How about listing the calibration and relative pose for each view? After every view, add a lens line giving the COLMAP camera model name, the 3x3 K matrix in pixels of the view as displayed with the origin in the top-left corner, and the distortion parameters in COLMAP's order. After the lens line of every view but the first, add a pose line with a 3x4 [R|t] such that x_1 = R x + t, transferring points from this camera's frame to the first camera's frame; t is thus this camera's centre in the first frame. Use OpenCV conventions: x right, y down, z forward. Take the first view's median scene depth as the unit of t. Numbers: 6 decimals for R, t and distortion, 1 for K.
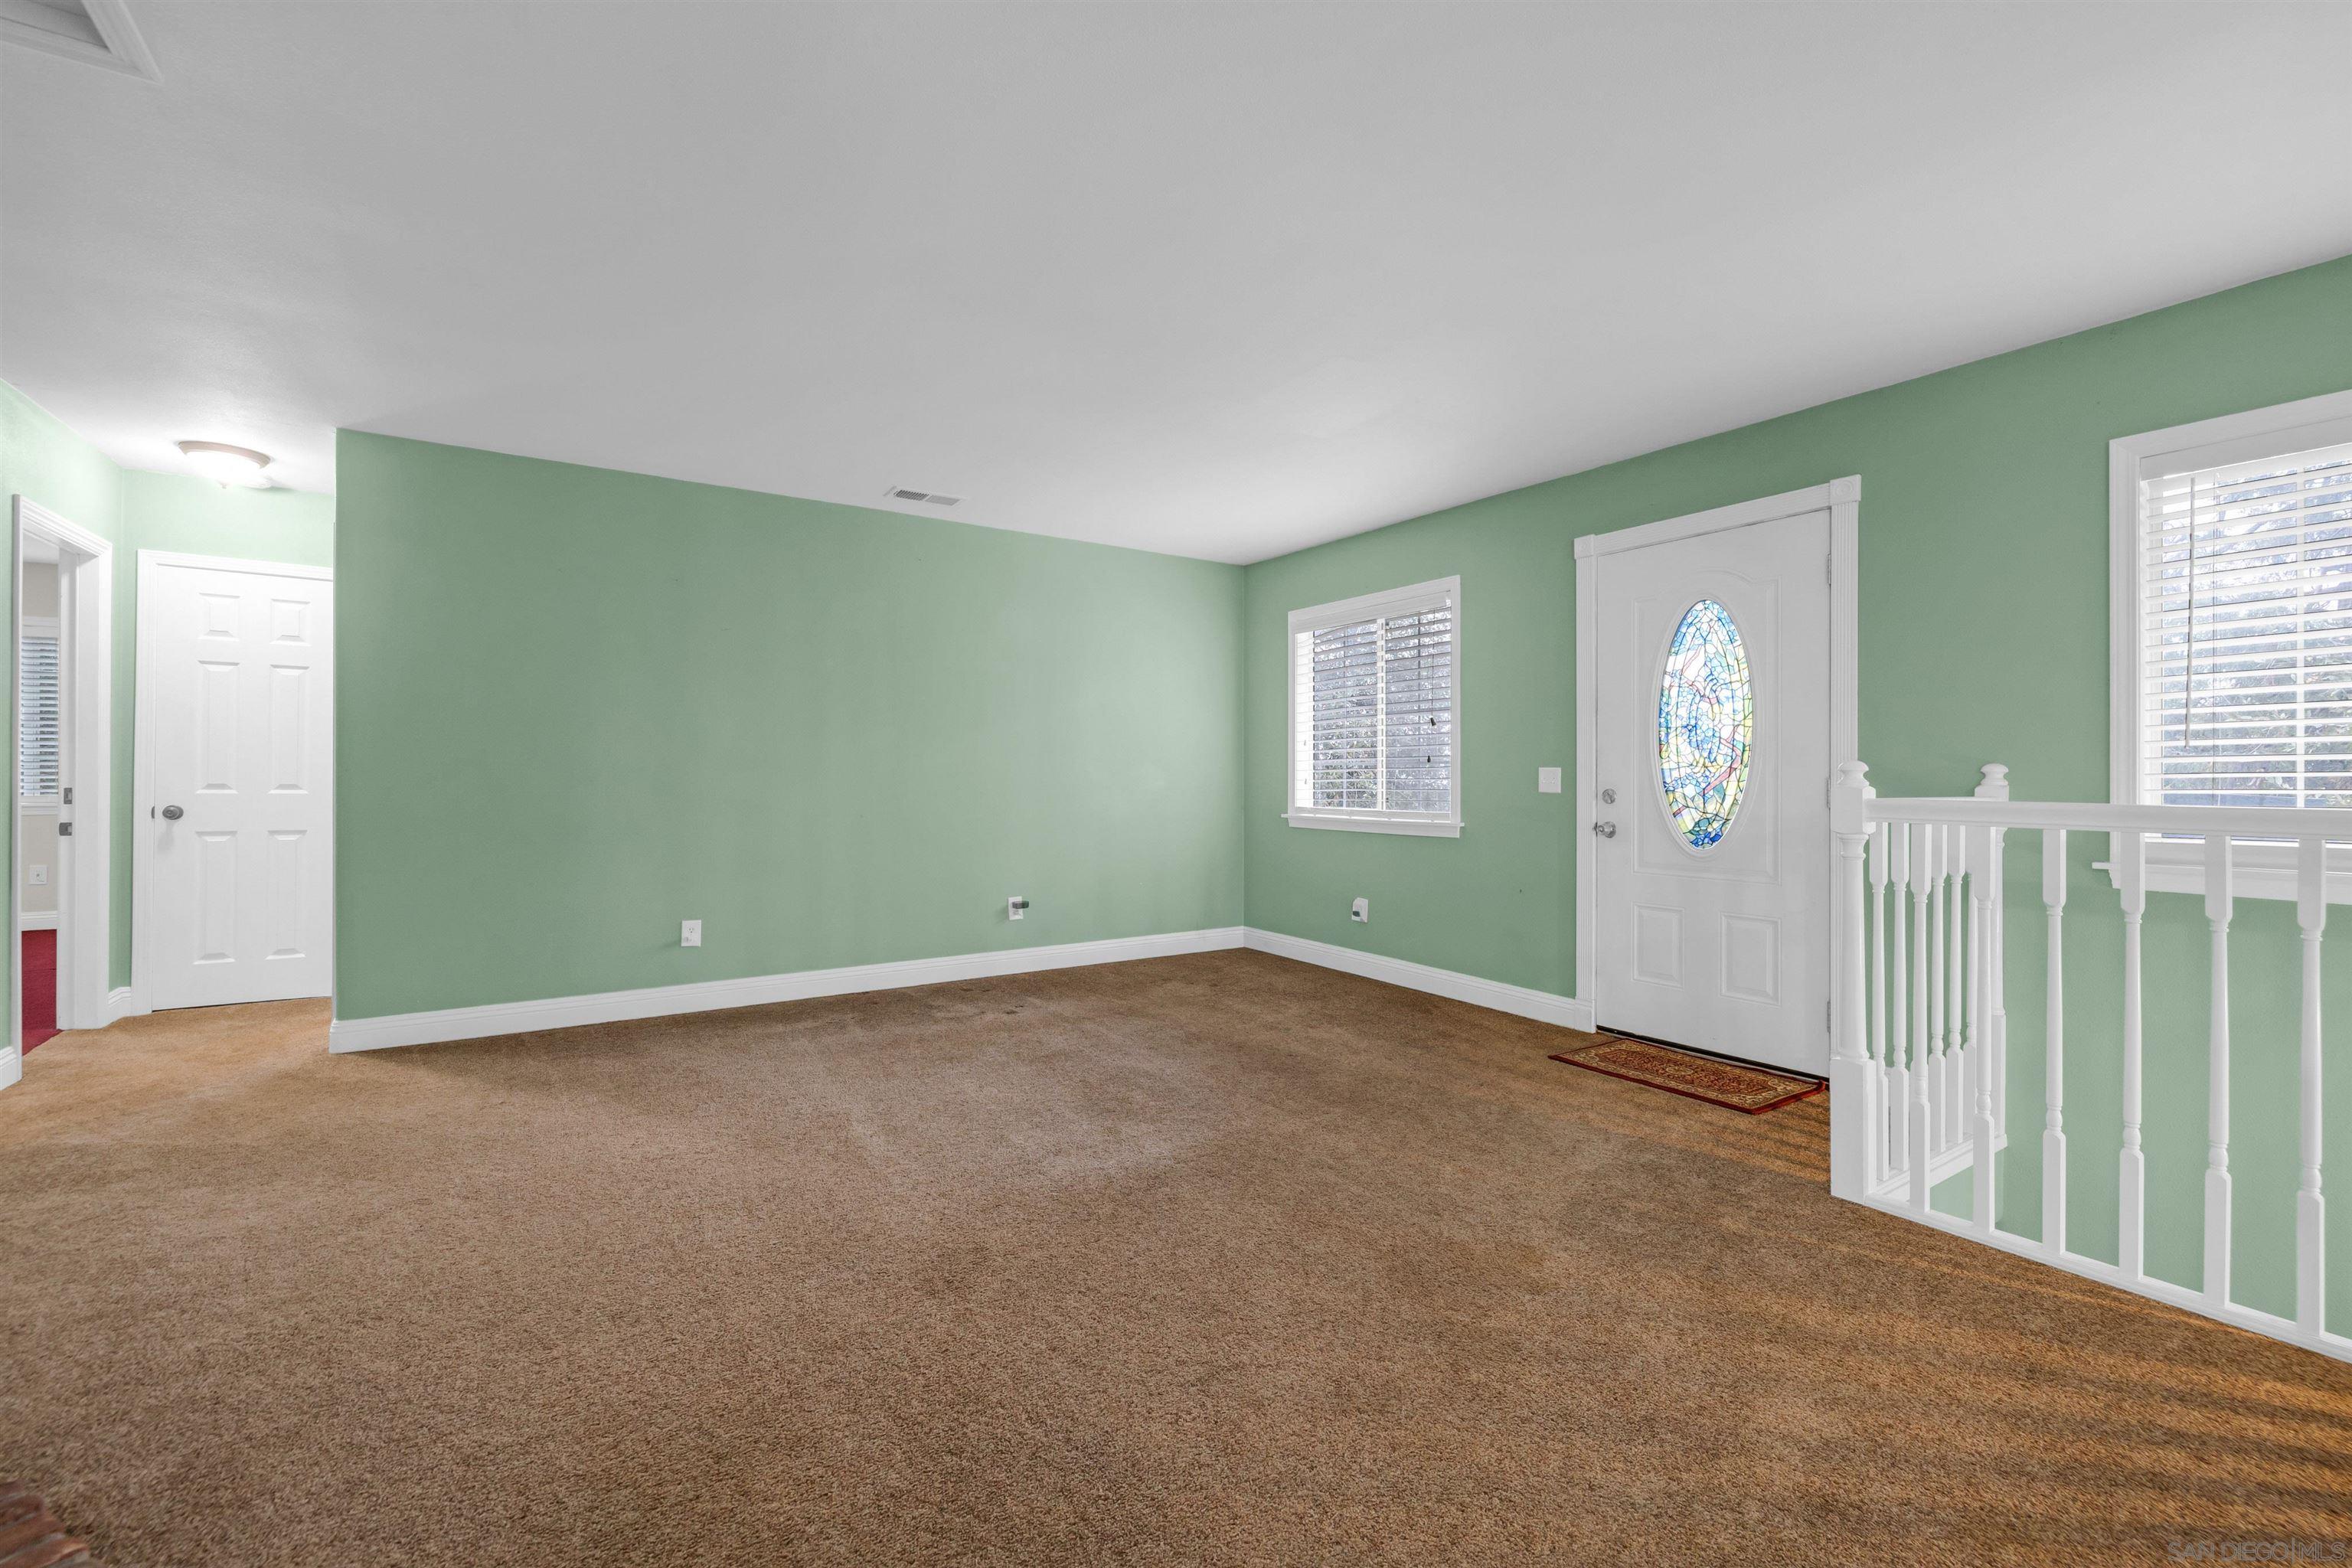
lens RADIAL K [[987.9, 0, 1181.6], [0, 987.9, 767.3], [0, 0, 1]] dist [0.000007, 0.000064]
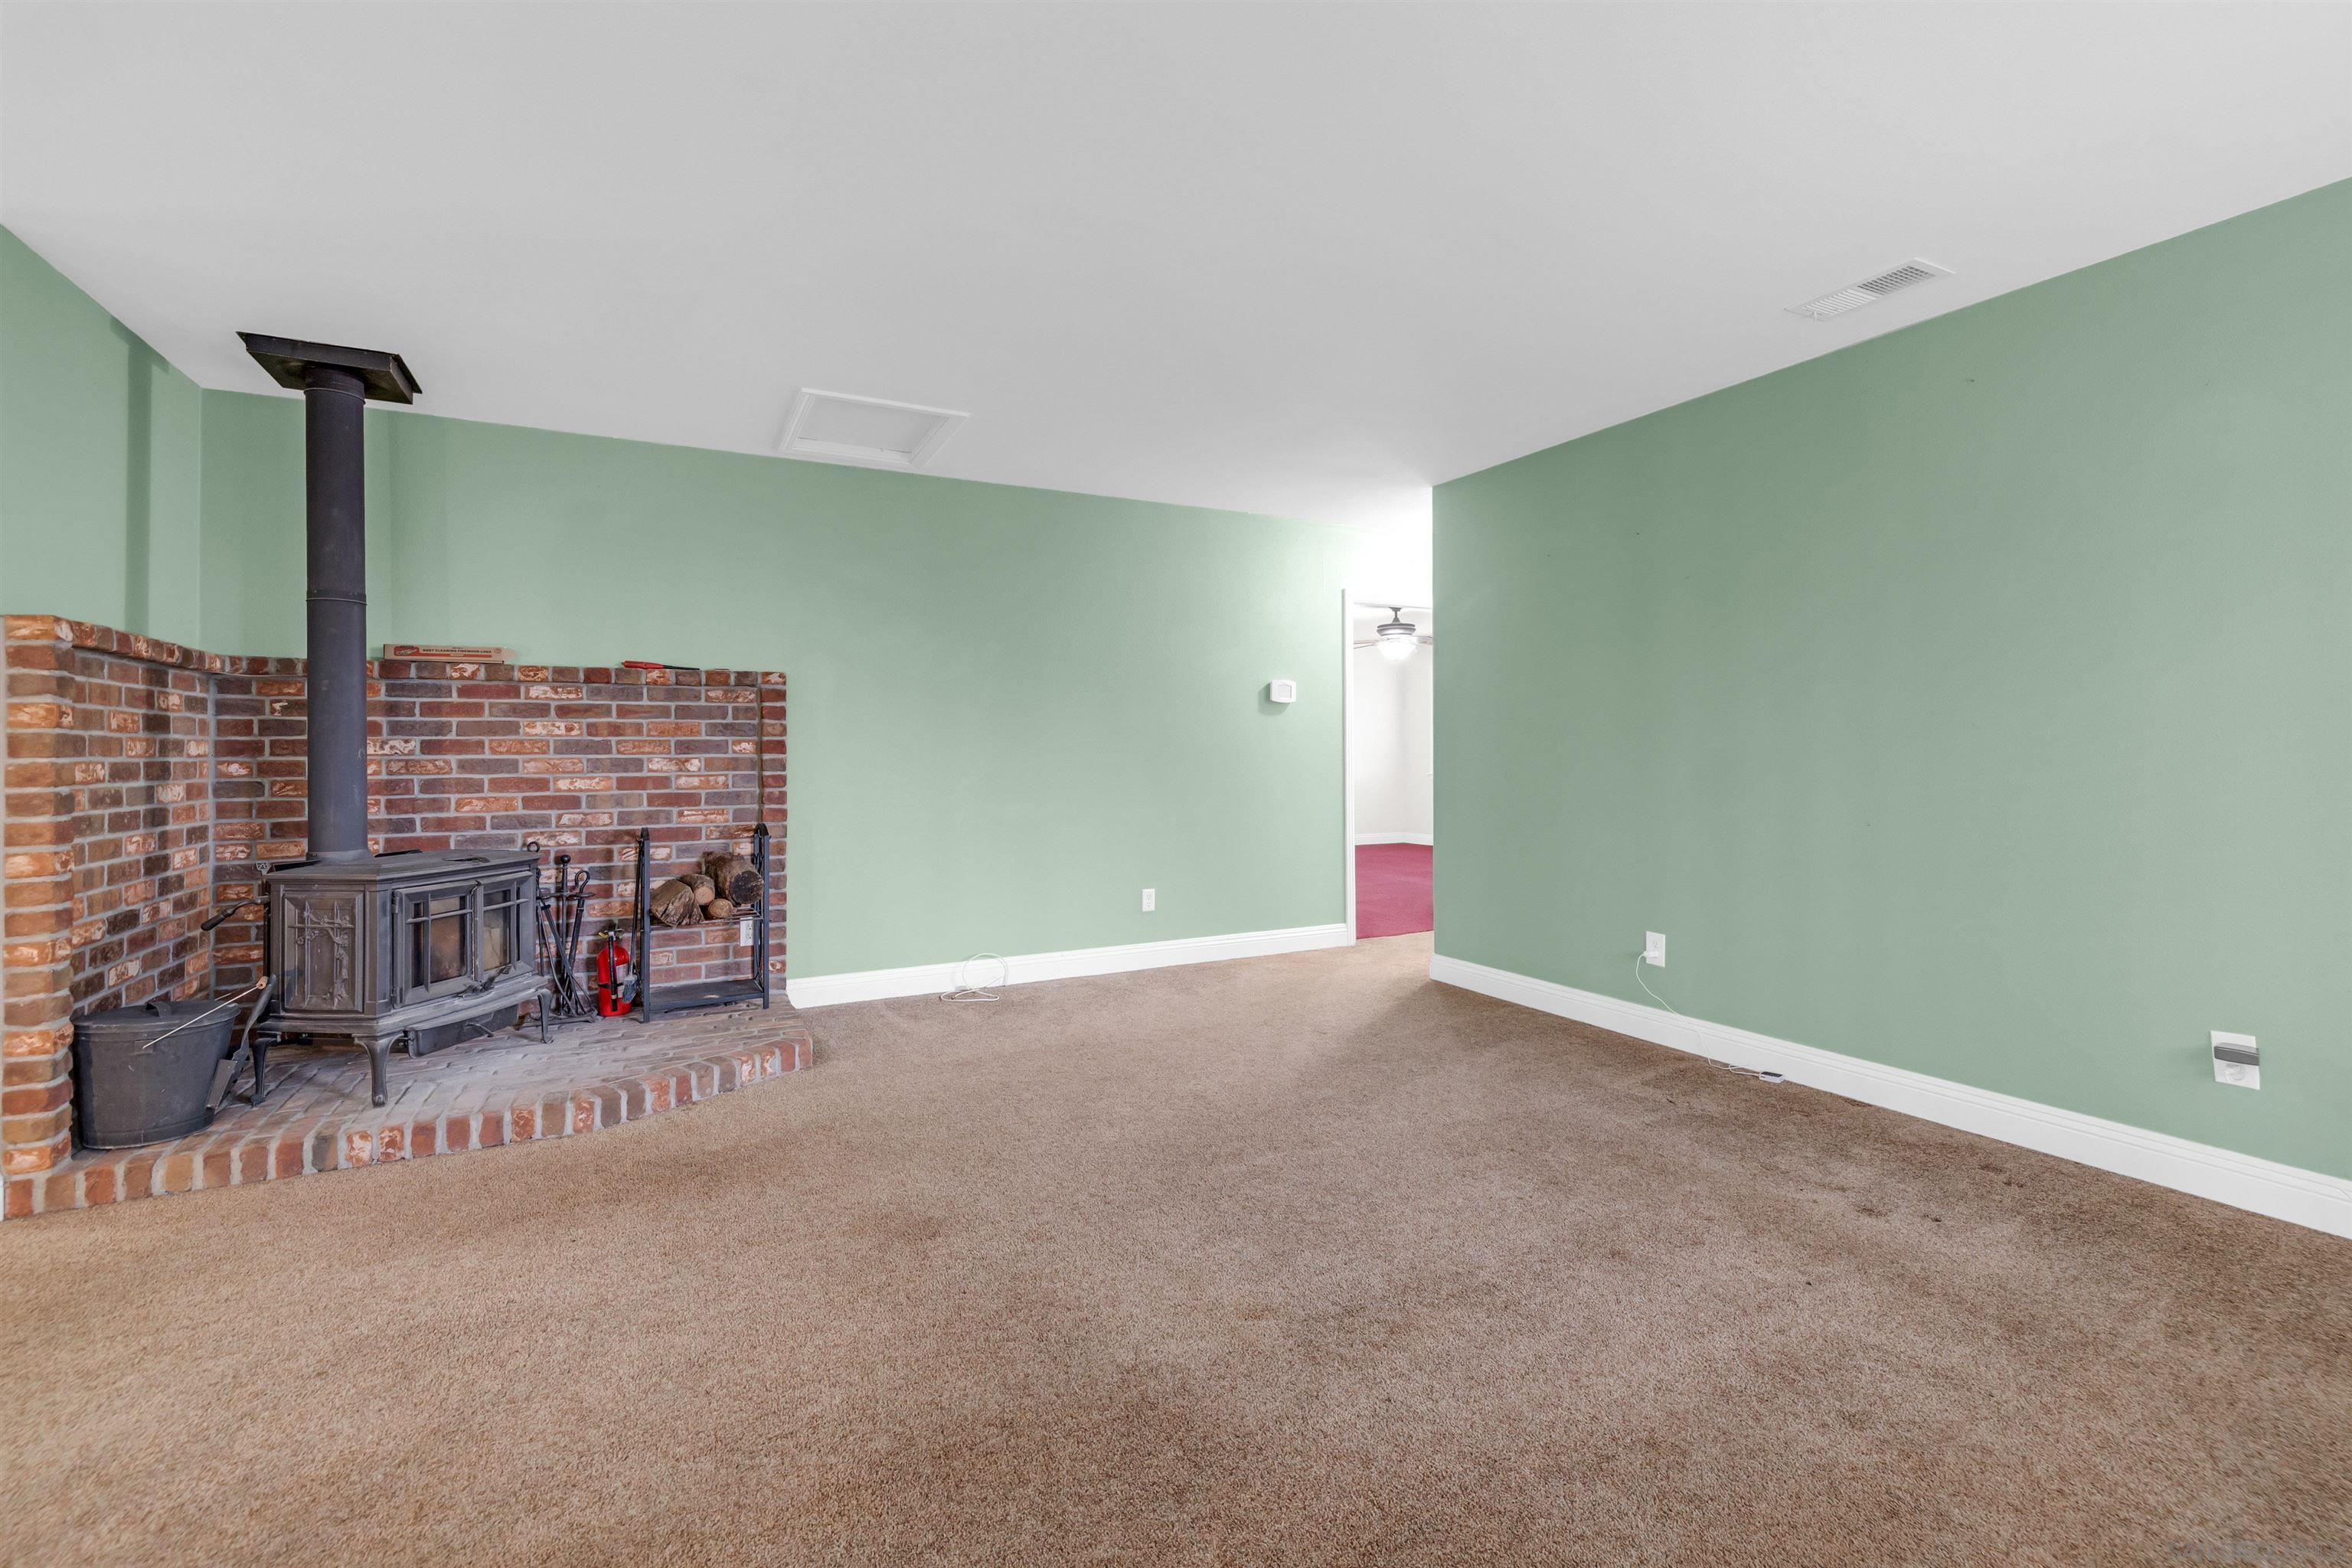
lens RADIAL K [[1008.5, 0, 1176.1], [0, 1008.5, 744.2], [0, 0, 1]] dist [-0.000874, 0.000044]
pose [[-0.102629, -0.012498, -0.994641, 0.475082], [0.007438, 0.999883, -0.013332, 0.003011], [0.994692, -0.008766, -0.102525, 0.807468]]
